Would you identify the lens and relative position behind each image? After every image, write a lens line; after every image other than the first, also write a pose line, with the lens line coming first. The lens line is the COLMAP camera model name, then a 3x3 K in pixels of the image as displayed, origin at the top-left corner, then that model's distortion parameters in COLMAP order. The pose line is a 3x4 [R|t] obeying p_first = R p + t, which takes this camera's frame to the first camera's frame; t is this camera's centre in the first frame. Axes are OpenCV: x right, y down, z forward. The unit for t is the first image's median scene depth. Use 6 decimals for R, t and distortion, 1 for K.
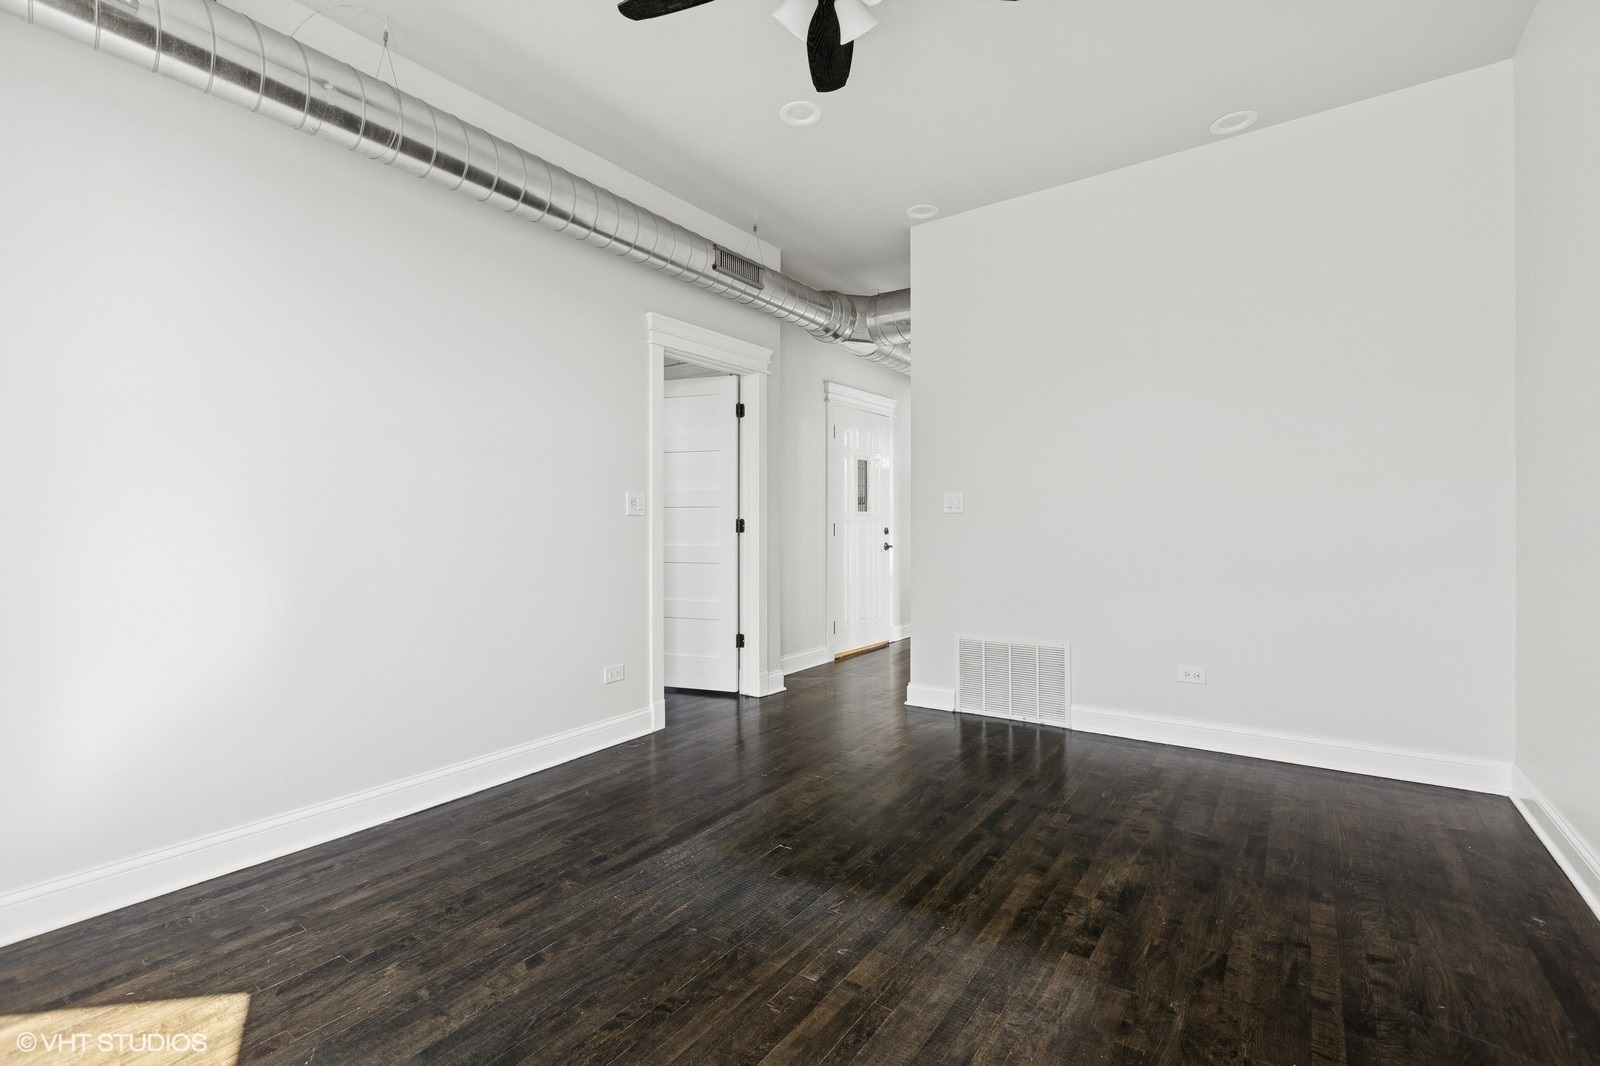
lens RADIAL K [[719.0, 0, 795.9], [0, 719.0, 519.7], [0, 0, 1]] dist [0.000998, -0.000666]
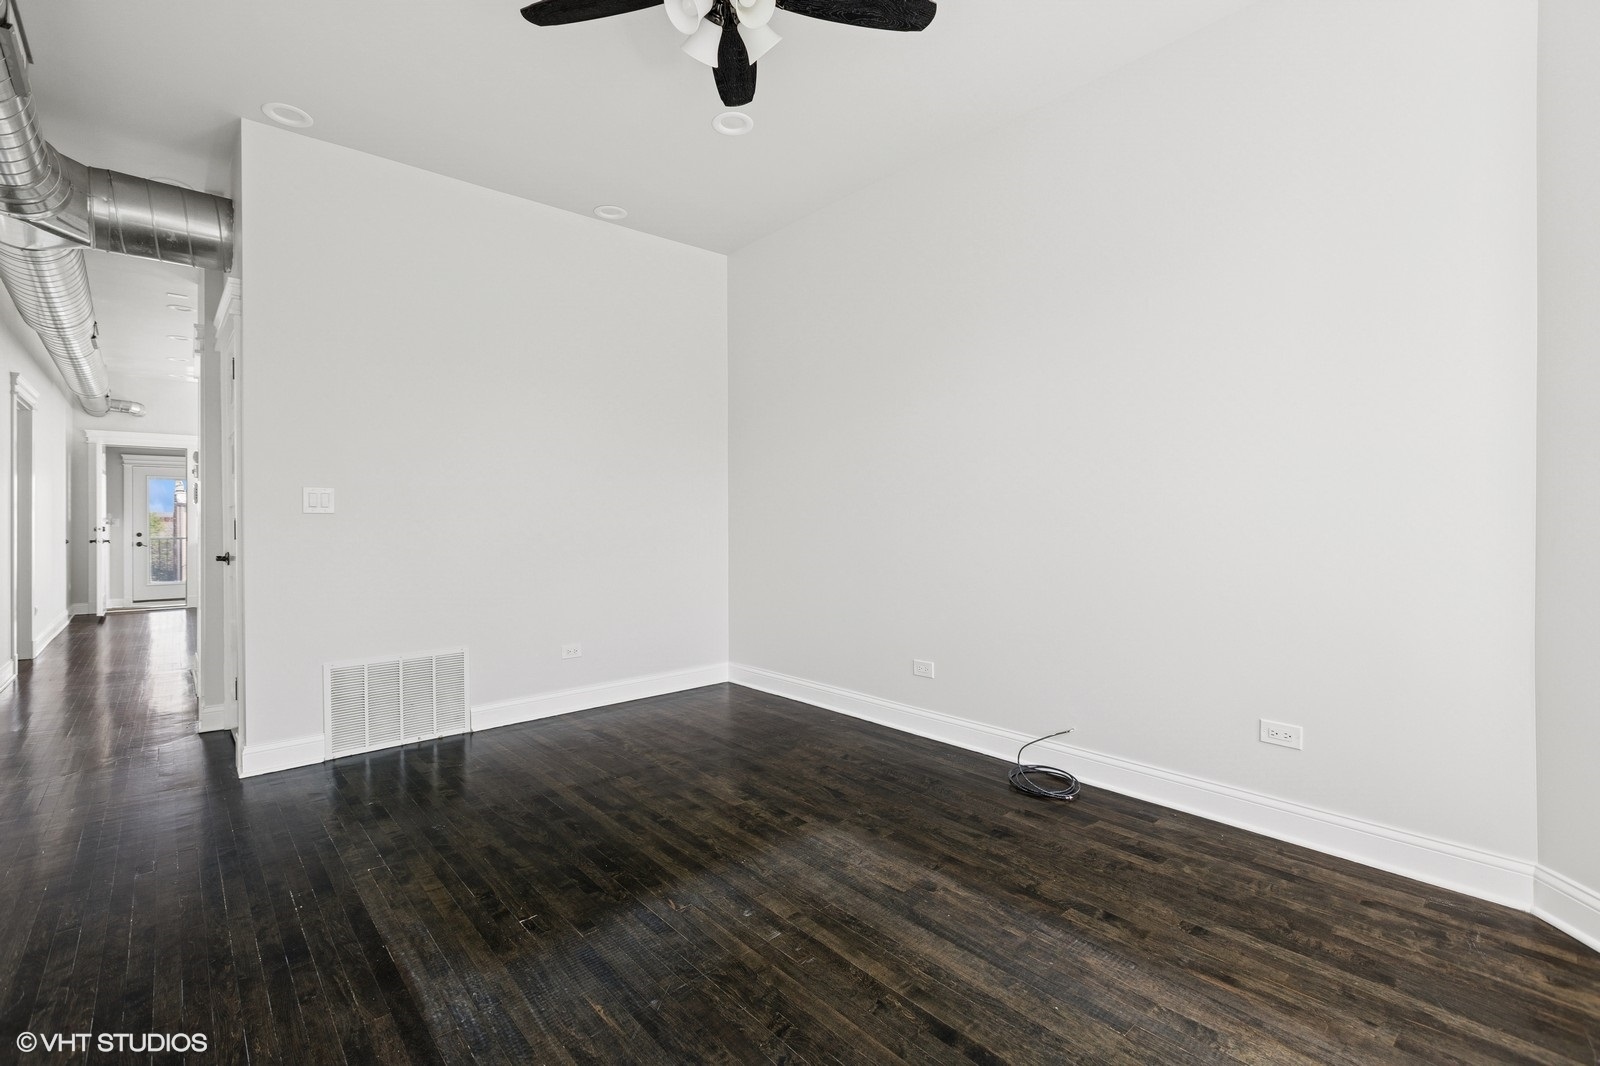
lens RADIAL K [[719.0, 0, 795.9], [0, 719.0, 519.7], [0, 0, 1]] dist [0.000998, -0.000666]
pose [[0.212117, 0.006070, 0.977225, -0.833256], [0.001459, 0.999978, -0.006528, 0.006893], [-0.977243, 0.002811, 0.212104, 0.582396]]
